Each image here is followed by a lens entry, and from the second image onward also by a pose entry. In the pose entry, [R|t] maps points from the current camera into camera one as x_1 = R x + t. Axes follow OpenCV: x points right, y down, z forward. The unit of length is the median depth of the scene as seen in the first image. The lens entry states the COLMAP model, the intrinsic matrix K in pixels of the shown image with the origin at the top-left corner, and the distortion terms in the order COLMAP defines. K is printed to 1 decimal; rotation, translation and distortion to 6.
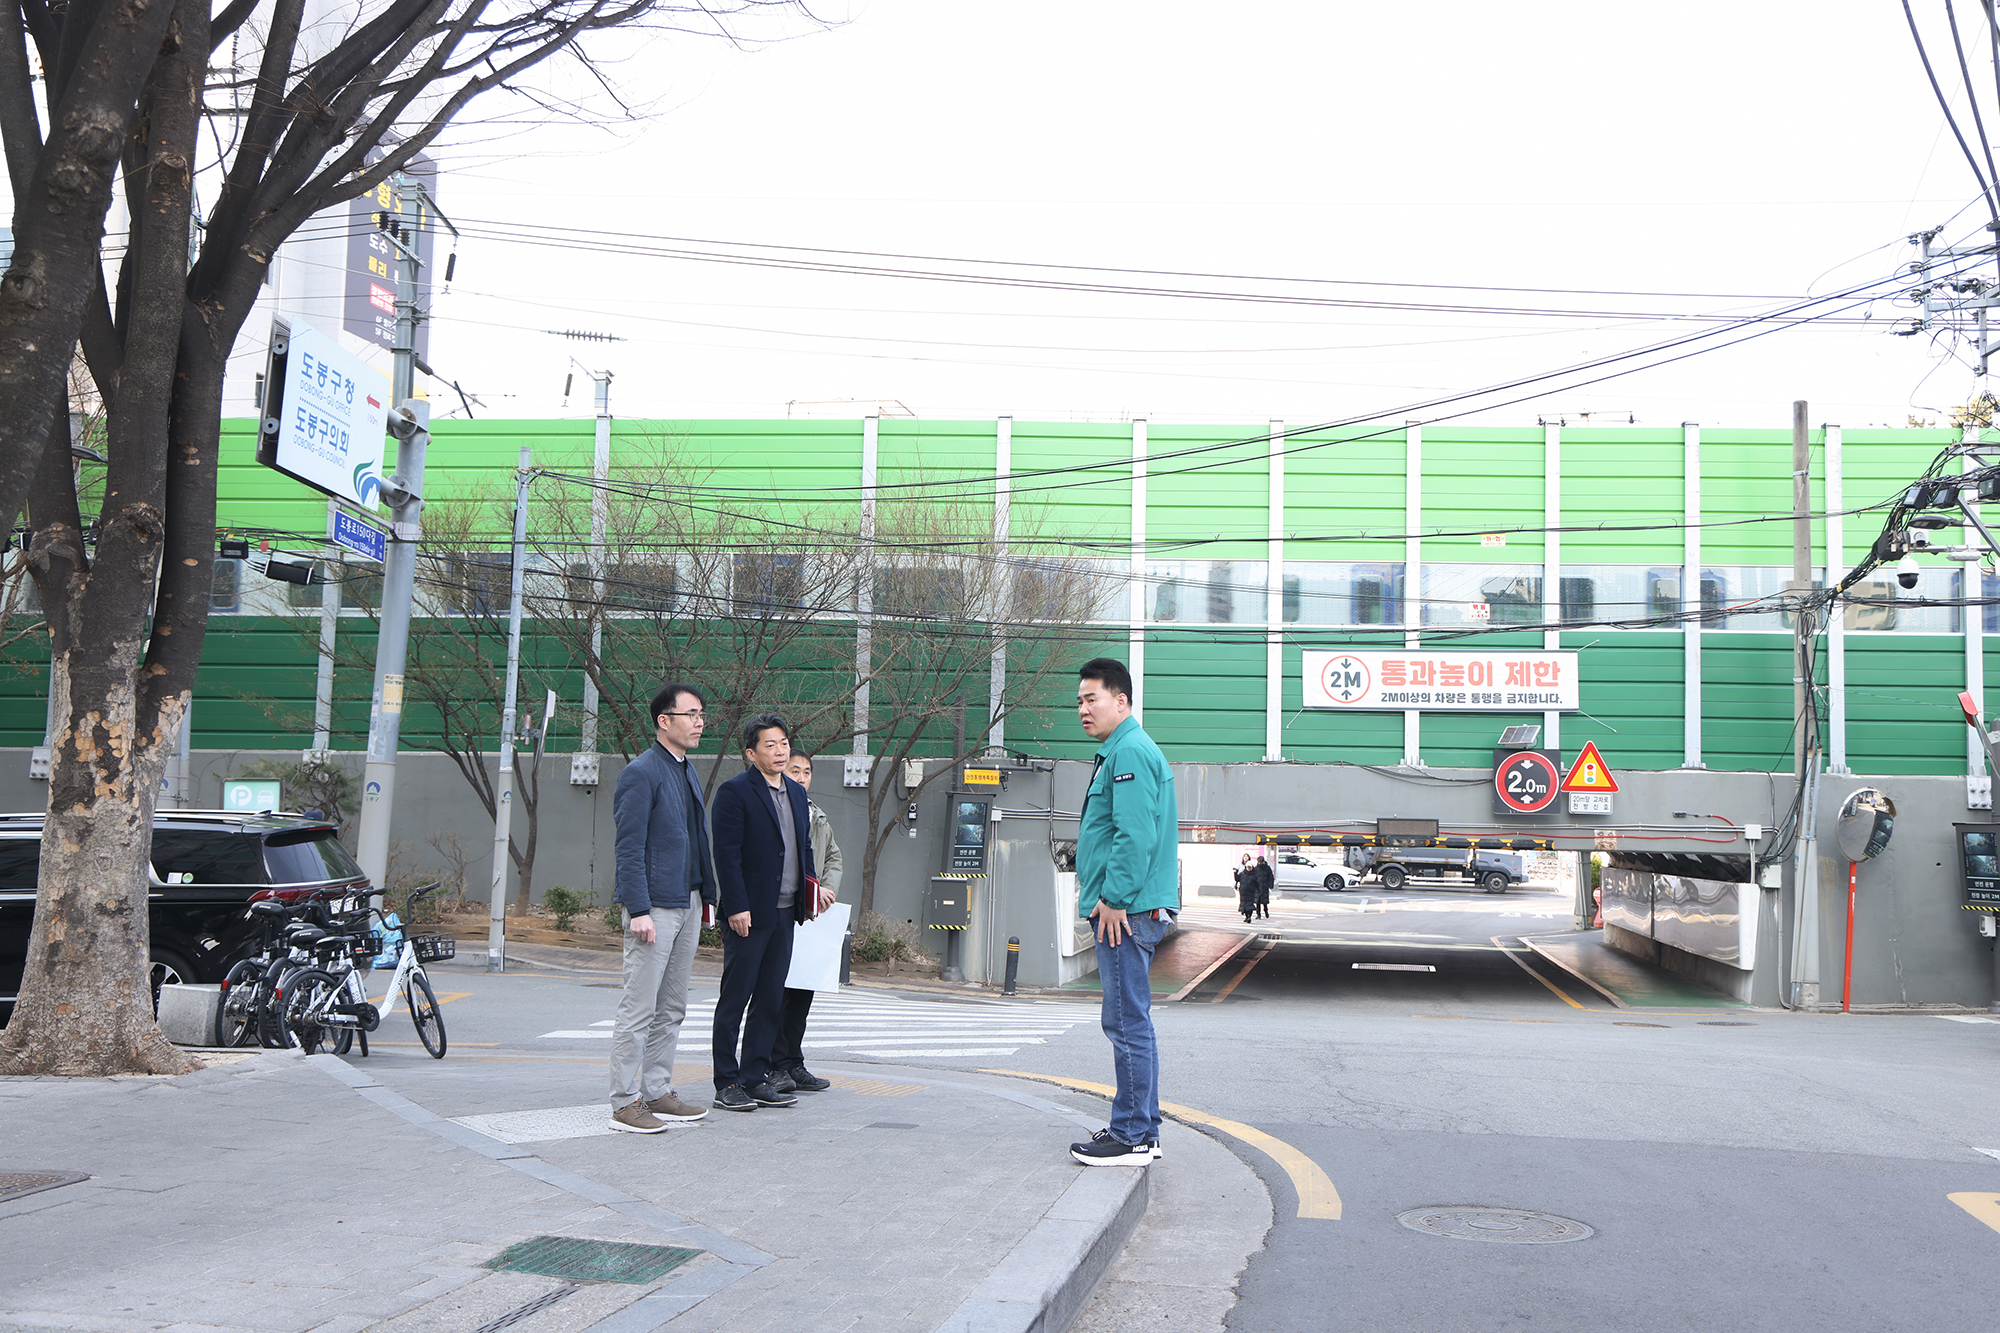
lens RADIAL K [[1833.1, 0, 1000.0], [0, 1833.1, 666.5], [0, 0, 1]] dist [0.053742, 0.011542]
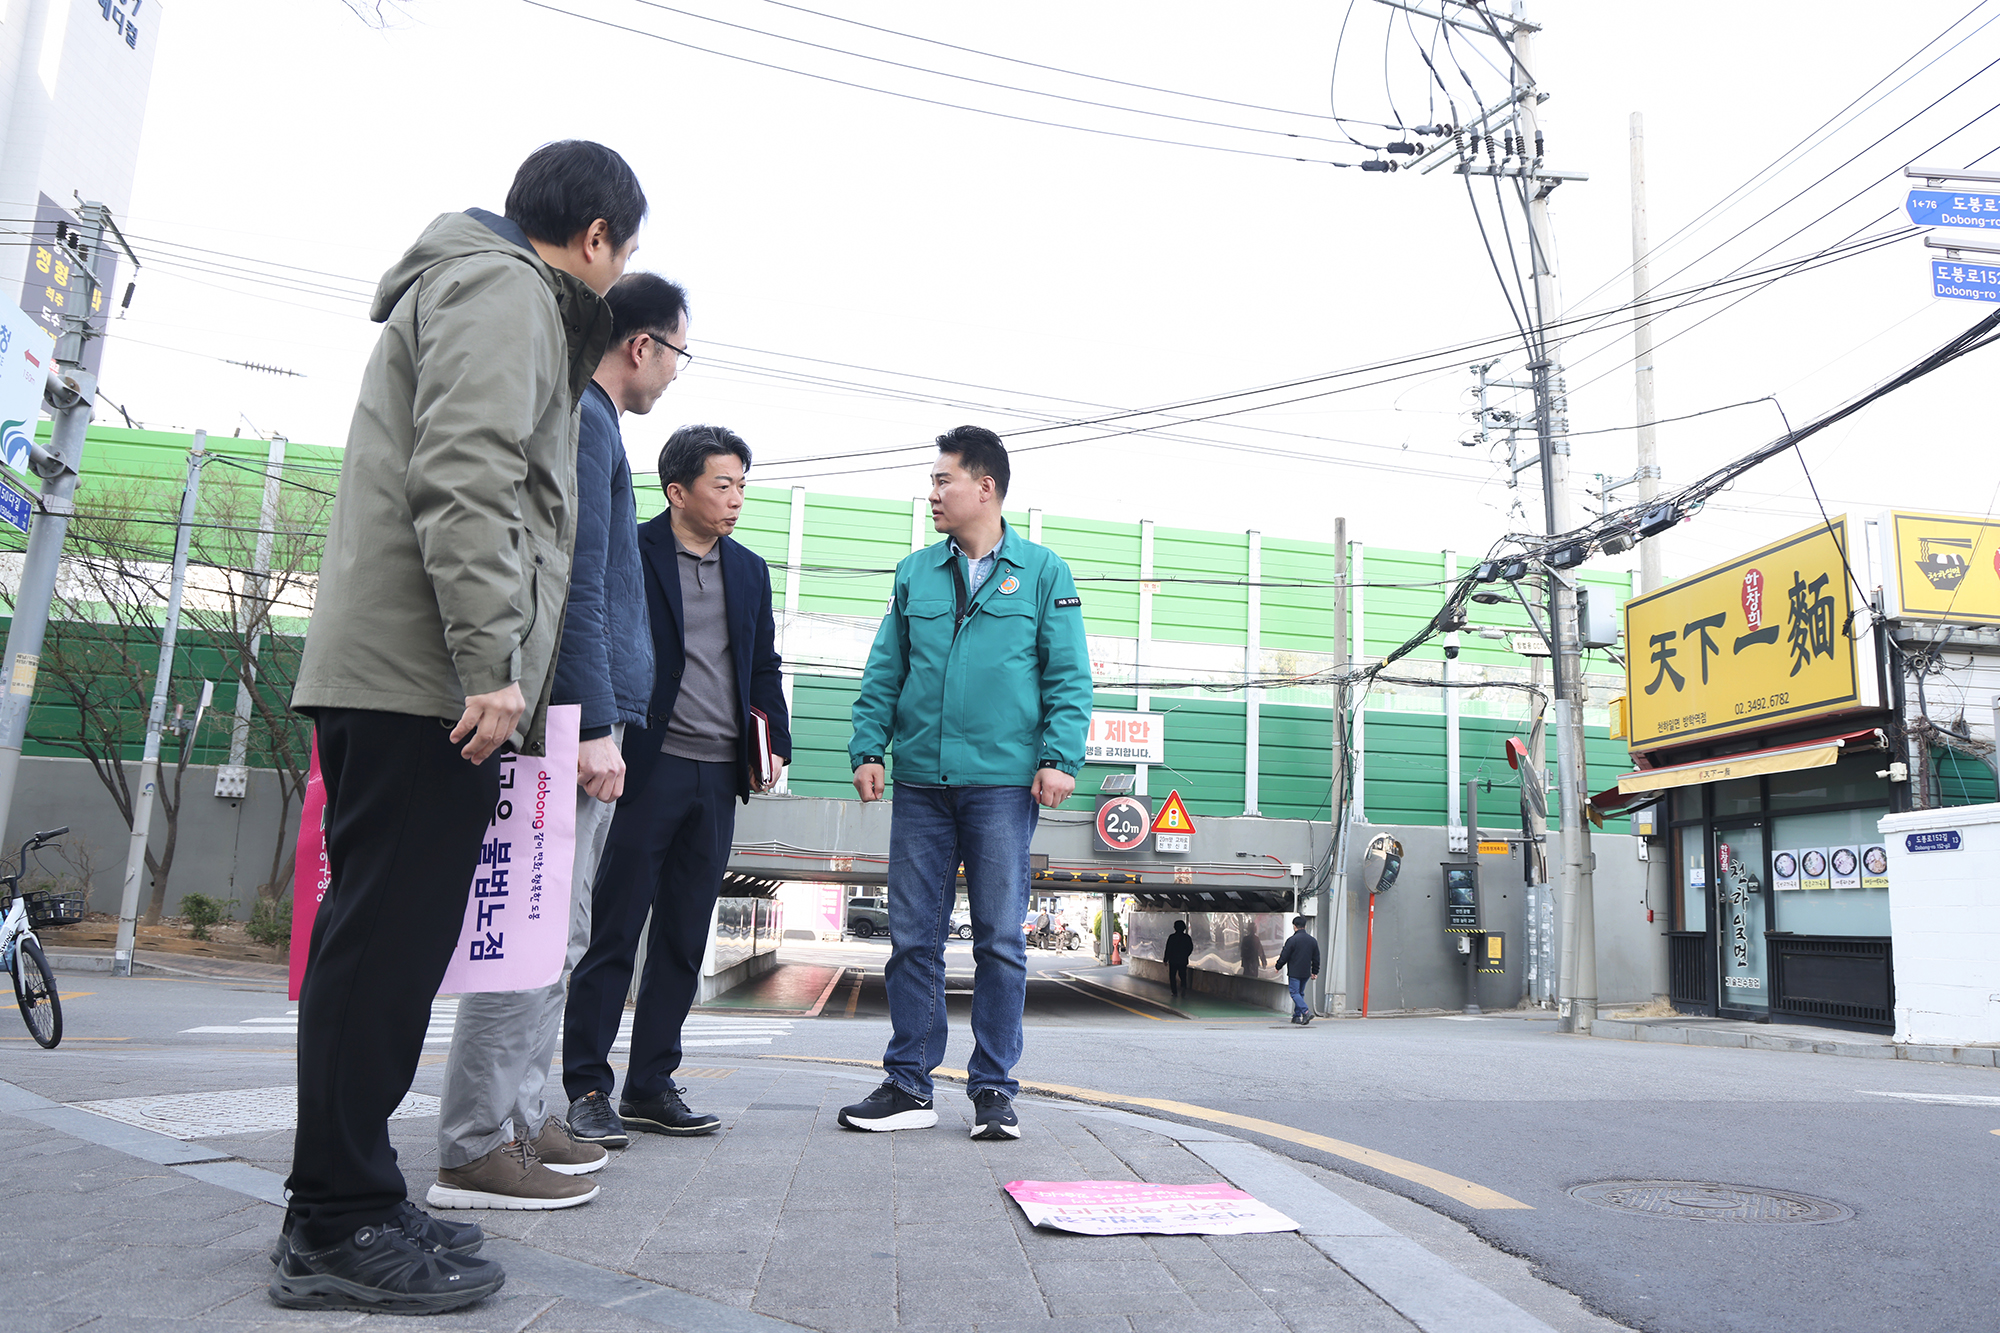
lens RADIAL K [[1455.8, 0, 1000.0], [0, 1455.8, 666.5], [0, 0, 1]] dist [-0.084728, 0.069697]
pose [[0.959622, 0.059961, 0.274827, -0.043506], [-0.039723, 0.996113, -0.078624, 0.039056], [-0.278473, 0.064533, 0.958274, 0.141466]]
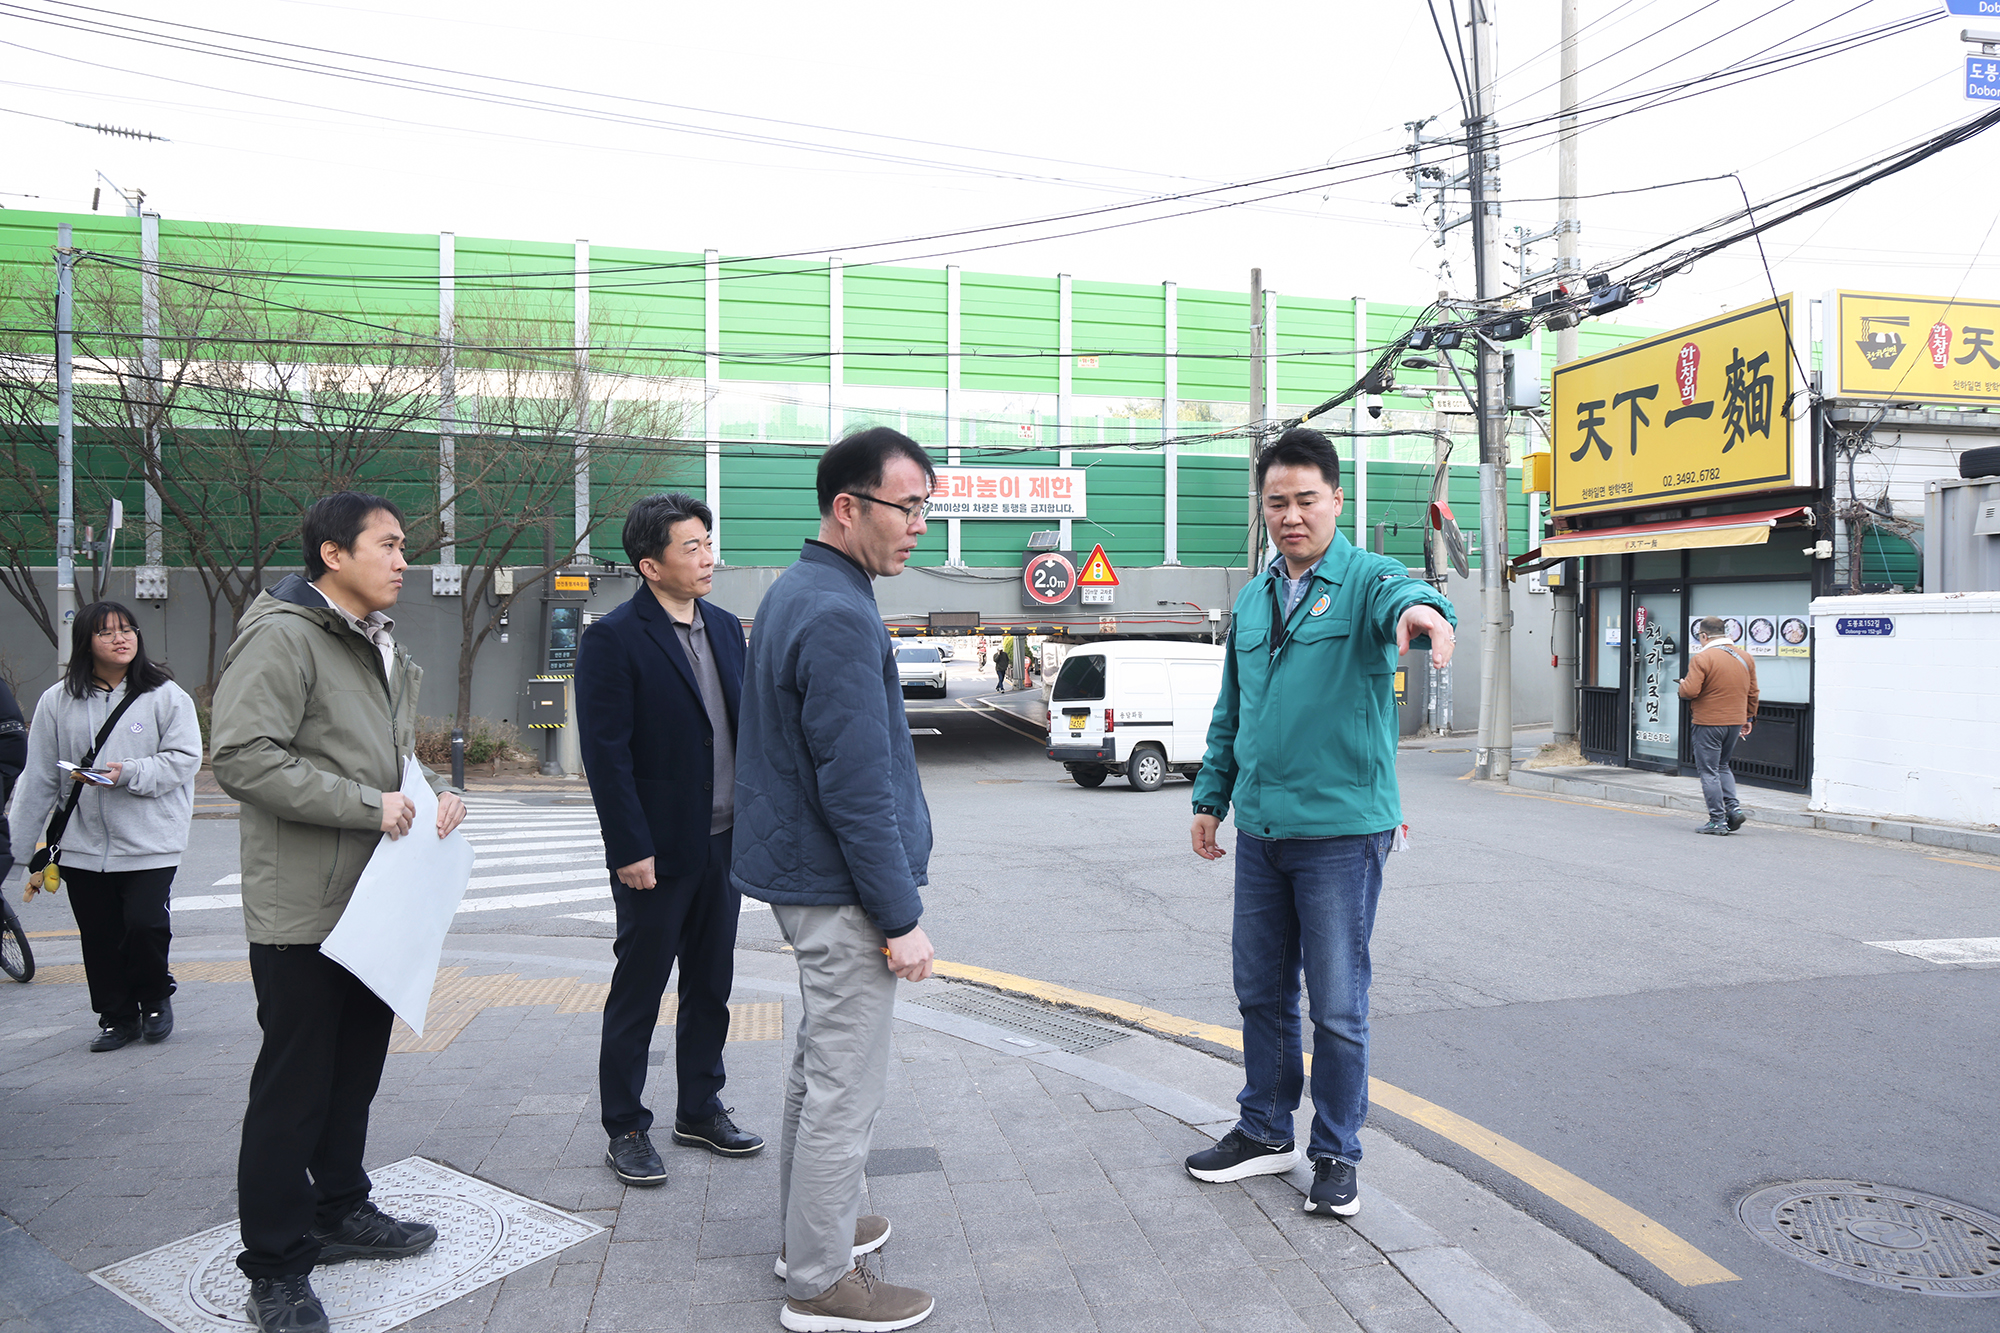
lens RADIAL K [[1373.2, 0, 1000.2], [0, 1373.2, 657.3], [0, 0, 1]] dist [-0.082009, 0.062615]
pose [[0.935324, -0.036869, 0.351865, -0.057855], [-0.005987, 0.992763, 0.119939, 0.006847], [-0.353741, -0.114289, 0.928335, 0.179386]]
